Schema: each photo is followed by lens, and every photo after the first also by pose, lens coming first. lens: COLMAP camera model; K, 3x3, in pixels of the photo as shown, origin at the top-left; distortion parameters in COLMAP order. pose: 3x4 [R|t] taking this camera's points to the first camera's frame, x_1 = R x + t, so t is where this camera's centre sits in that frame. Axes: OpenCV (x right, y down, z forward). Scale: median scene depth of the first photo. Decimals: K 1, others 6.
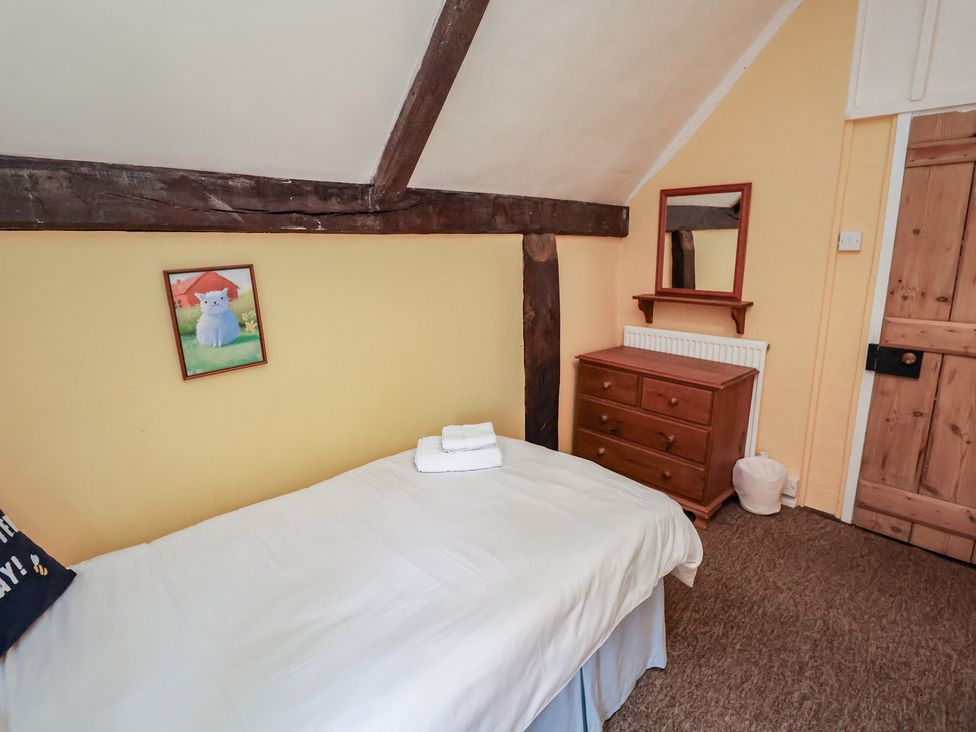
lens RADIAL K [[508.9, 0, 493.7], [0, 508.9, 360.2], [0, 0, 1]] dist [-0.006833, -0.005004]
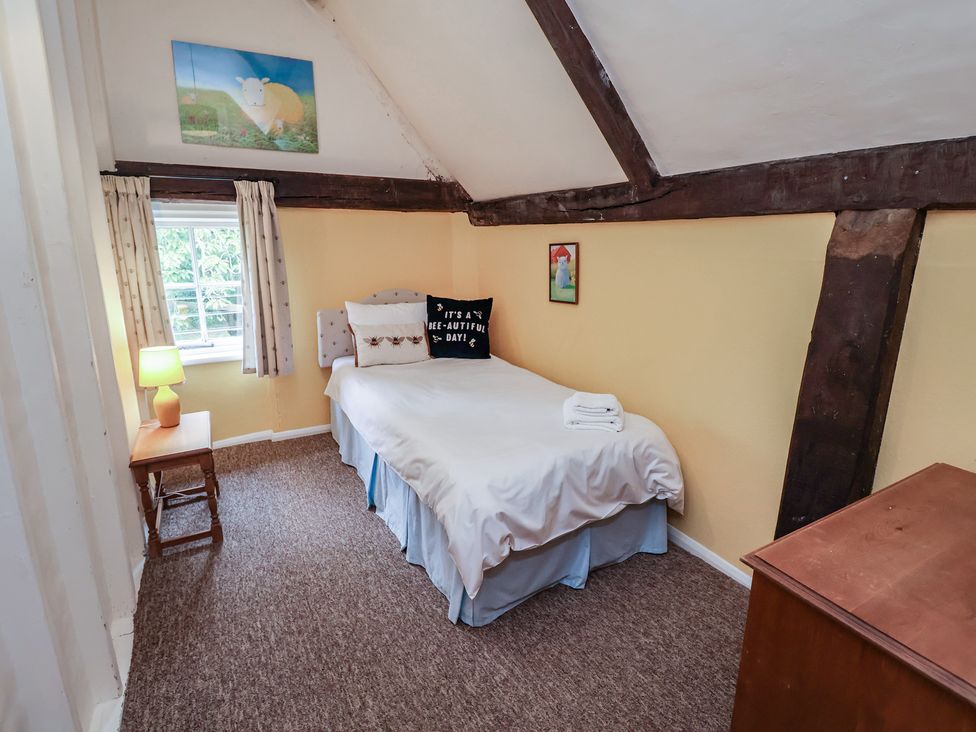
lens RADIAL K [[508.9, 0, 493.3], [0, 508.9, 365.6], [0, 0, 1]] dist [-0.006833, -0.005004]
pose [[-0.273843, 0.238698, -0.931683, 1.203852], [-0.217661, 0.928198, 0.301780, -0.249641], [0.936821, 0.285432, -0.202226, 1.160787]]
